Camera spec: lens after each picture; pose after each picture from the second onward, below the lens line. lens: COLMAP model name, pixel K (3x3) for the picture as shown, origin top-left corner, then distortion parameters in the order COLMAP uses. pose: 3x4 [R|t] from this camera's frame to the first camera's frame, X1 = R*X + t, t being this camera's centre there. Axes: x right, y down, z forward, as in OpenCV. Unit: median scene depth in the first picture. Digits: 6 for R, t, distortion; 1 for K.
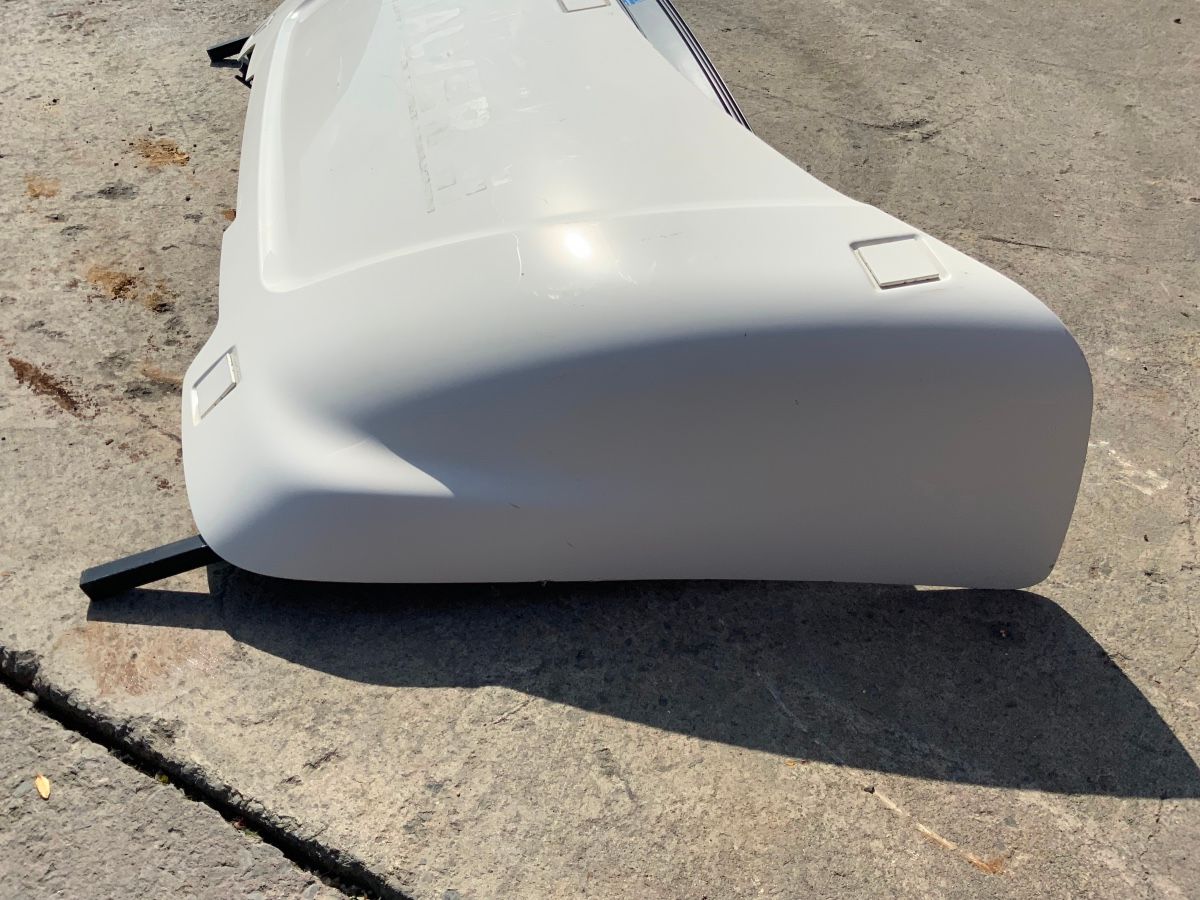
lens RADIAL K [[998.6, 0, 600.0], [0, 998.6, 450.0], [0, 0, 1]] dist [0.084826, -0.186343]
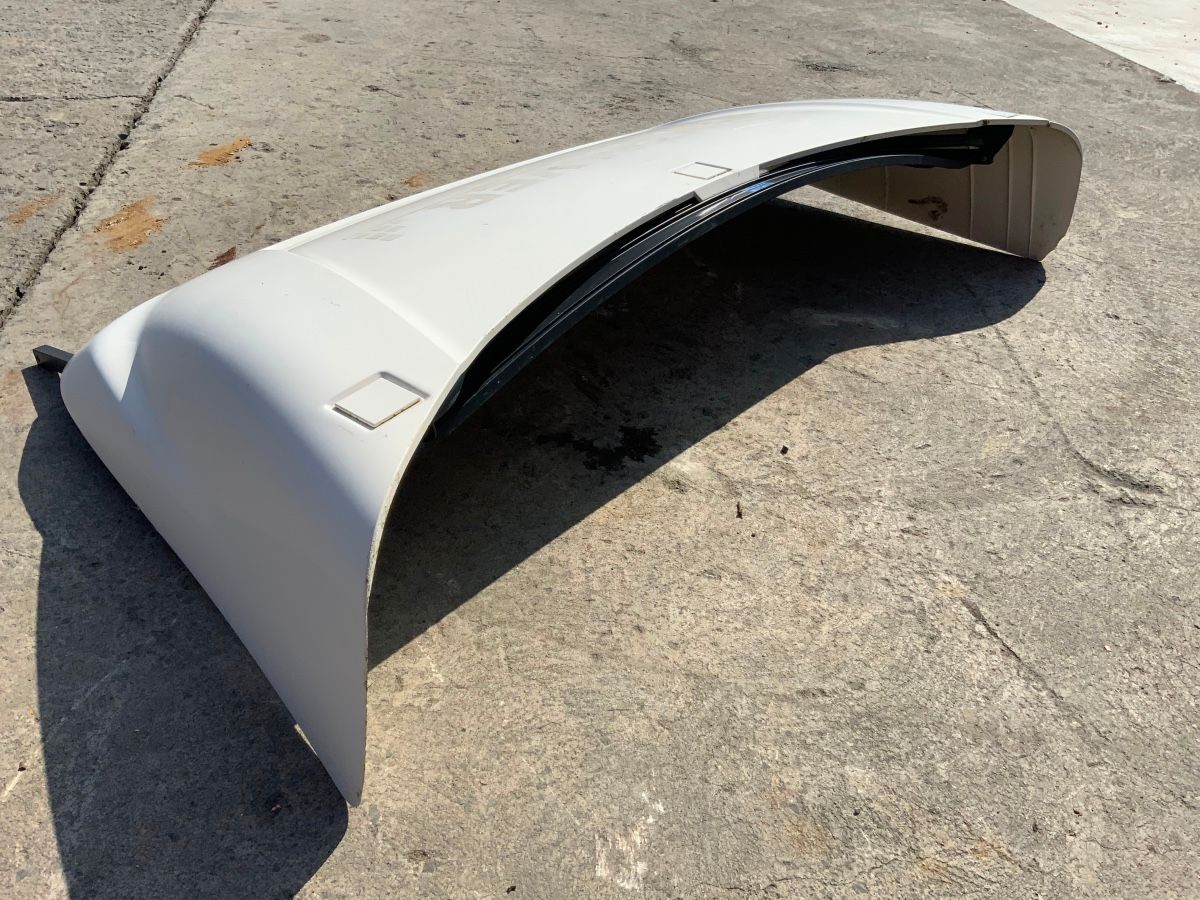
lens RADIAL K [[1006.4, 0, 600.0], [0, 1006.4, 450.0], [0, 0, 1]] dist [-0.001085, -0.026649]
pose [[0.615525, 0.473626, -0.629926, 0.980173], [-0.565392, 0.822199, 0.065725, -0.306633], [0.549054, 0.315700, 0.773869, 0.338801]]
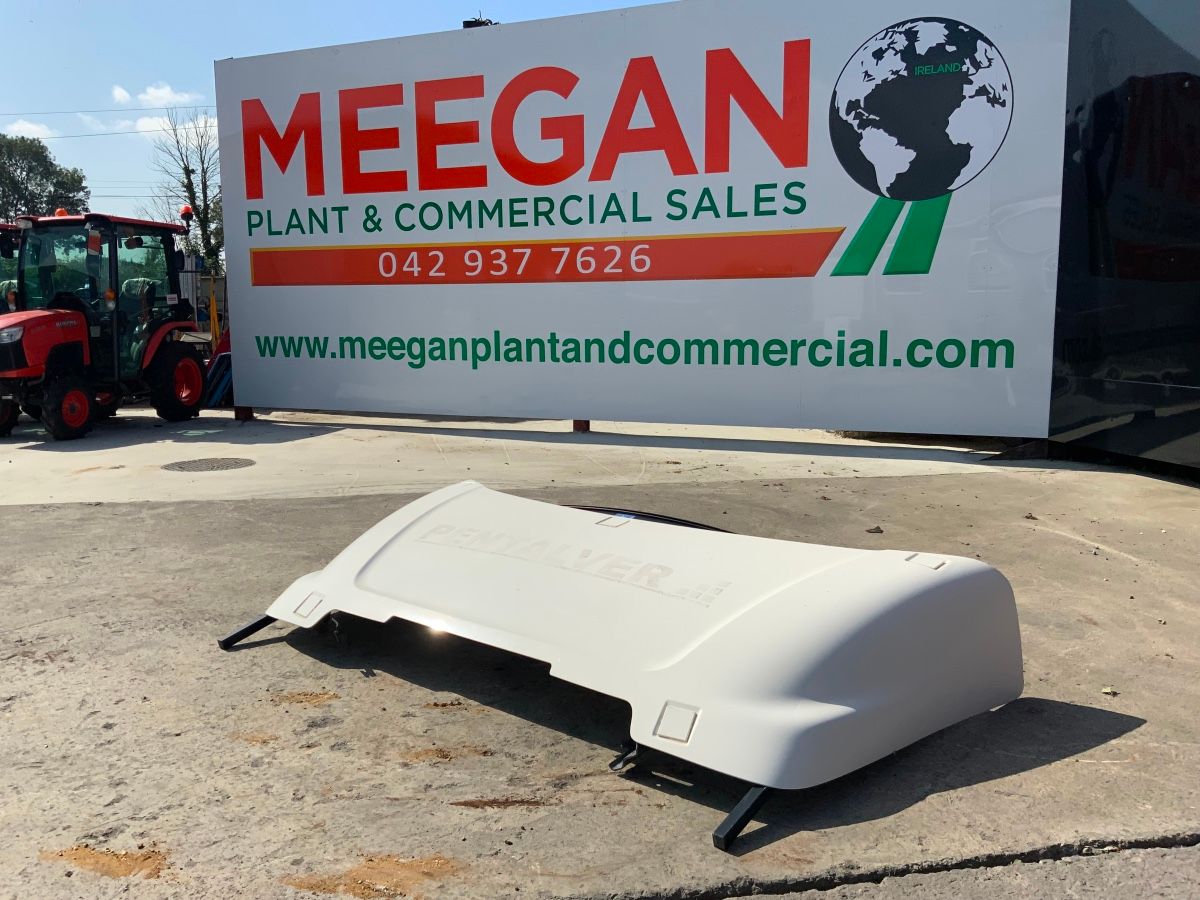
lens RADIAL K [[998.6, 0, 600.0], [0, 998.6, 450.0], [0, 0, 1]] dist [0.084826, -0.186343]
pose [[0.775581, -0.109043, 0.621759, -1.523512], [0.428512, 0.814201, -0.391732, 0.168826], [-0.463522, 0.570251, 0.678205, -0.319077]]
